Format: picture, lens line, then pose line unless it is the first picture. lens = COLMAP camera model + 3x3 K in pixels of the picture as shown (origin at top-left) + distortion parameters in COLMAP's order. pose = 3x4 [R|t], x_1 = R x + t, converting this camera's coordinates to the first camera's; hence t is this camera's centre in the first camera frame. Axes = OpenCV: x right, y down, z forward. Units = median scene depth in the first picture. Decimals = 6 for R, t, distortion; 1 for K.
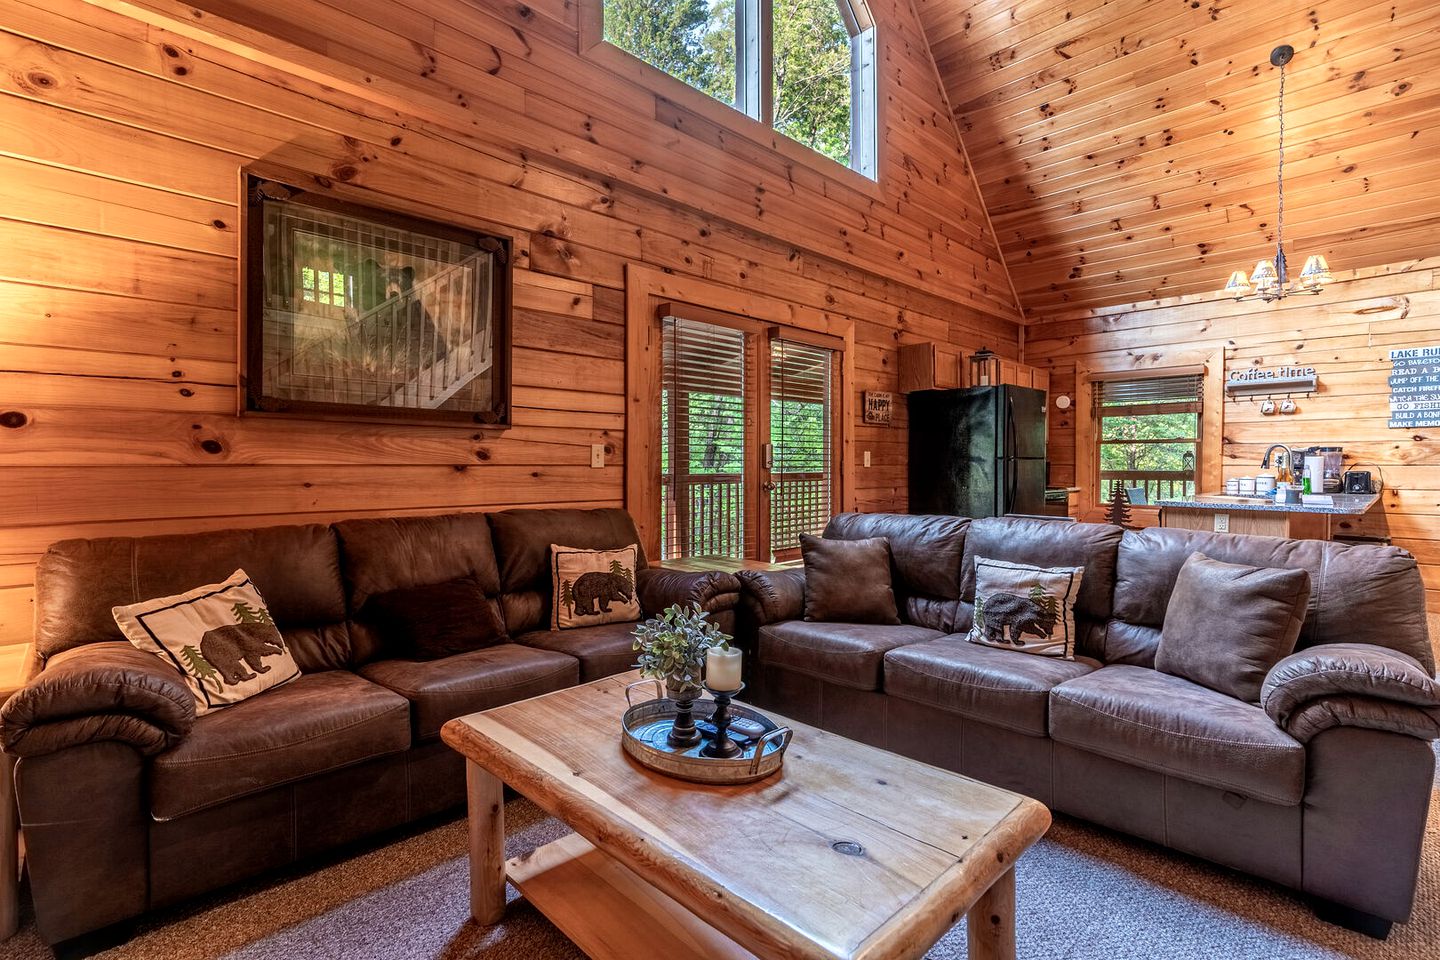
lens RADIAL K [[679.0, 0, 725.8], [0, 679.0, 475.8], [0, 0, 1]] dist [-0.000484, 0.001306]
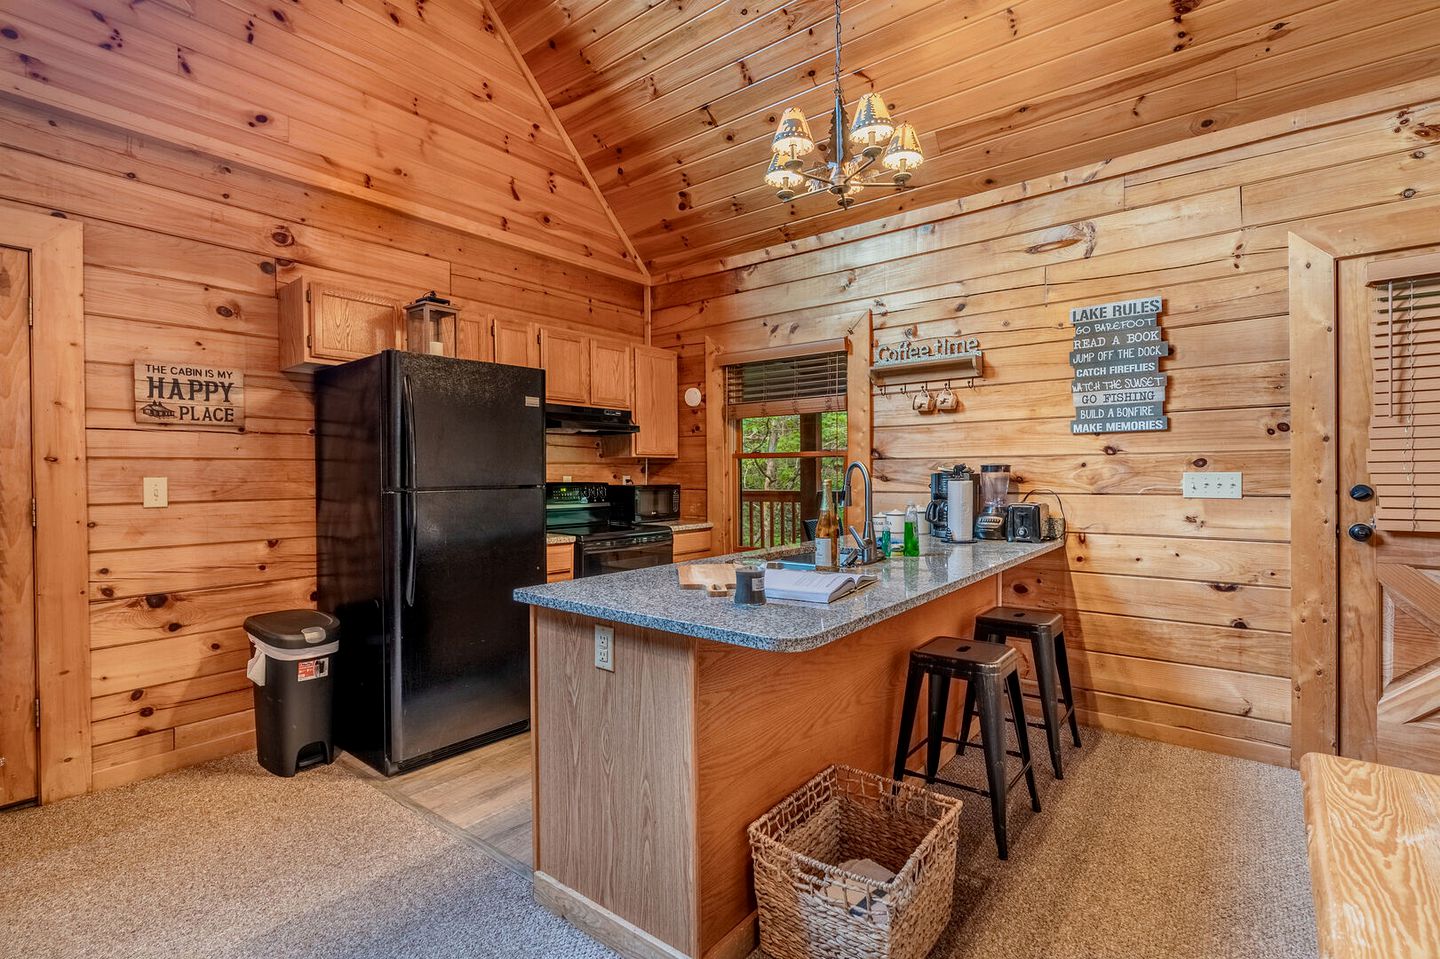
lens RADIAL K [[680.8, 0, 720.0], [0, 680.8, 479.5], [0, 0, 1]] dist [-0.001692, 0.000225]
pose [[0.991743, -0.007593, 0.128018, 0.556829], [0.008823, 0.999920, -0.009044, -0.024949], [-0.127940, 0.010099, 0.991731, 0.409481]]
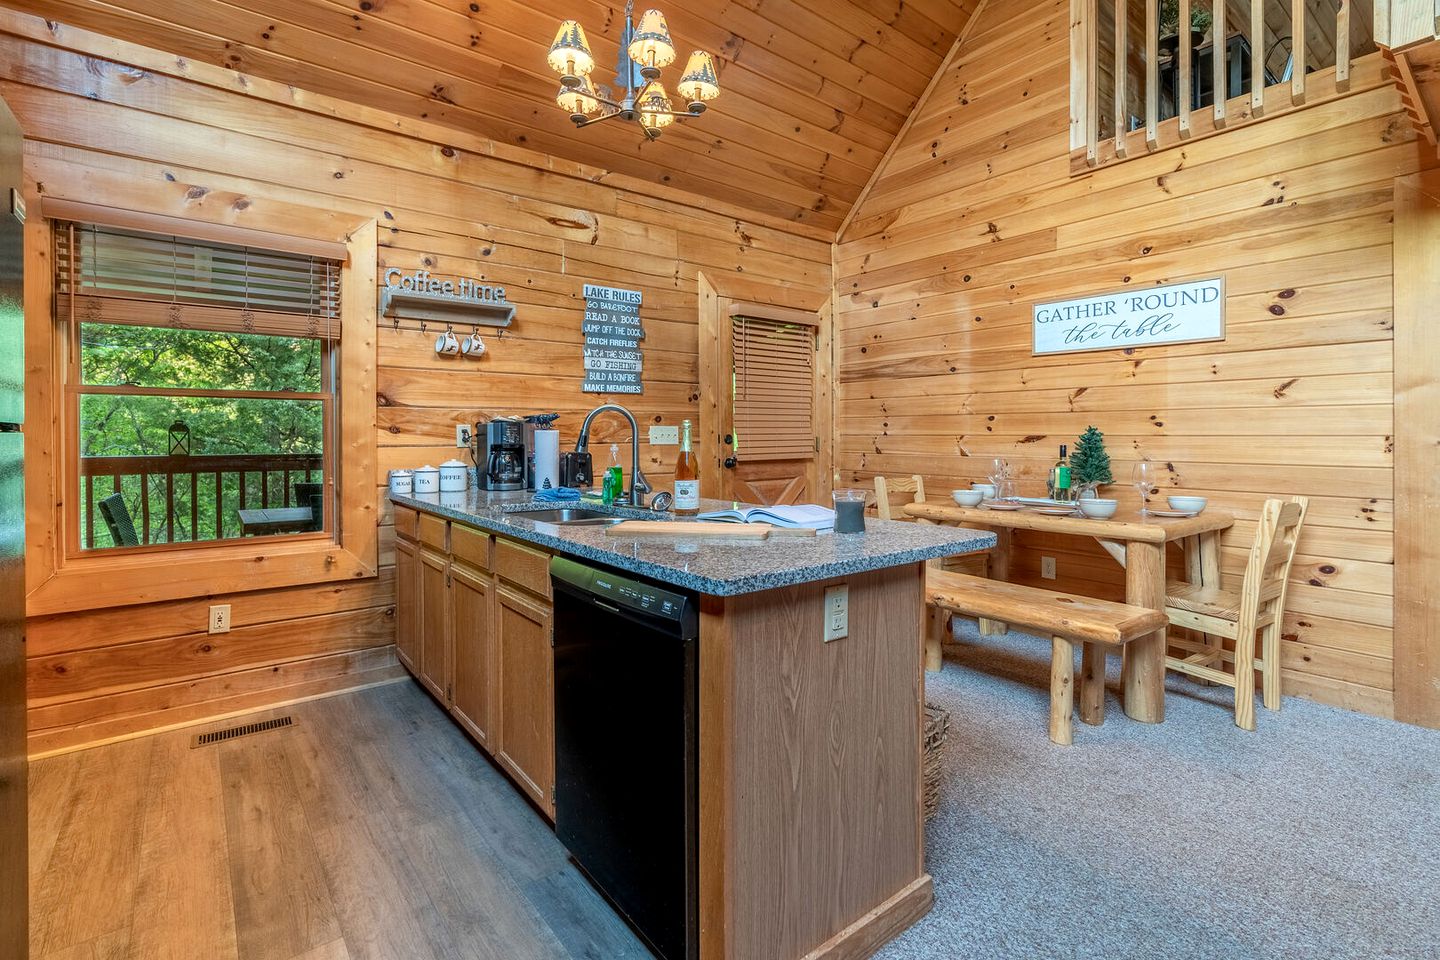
lens RADIAL K [[666.7, 0, 717.7], [0, 666.7, 438.2], [0, 0, 1]] dist [-0.005432, 0.001137]
pose [[0.109648, -0.002404, 0.993968, 0.279179], [0.023095, 0.999733, -0.000130, -0.017186], [-0.993702, 0.022970, 0.109675, 0.756736]]
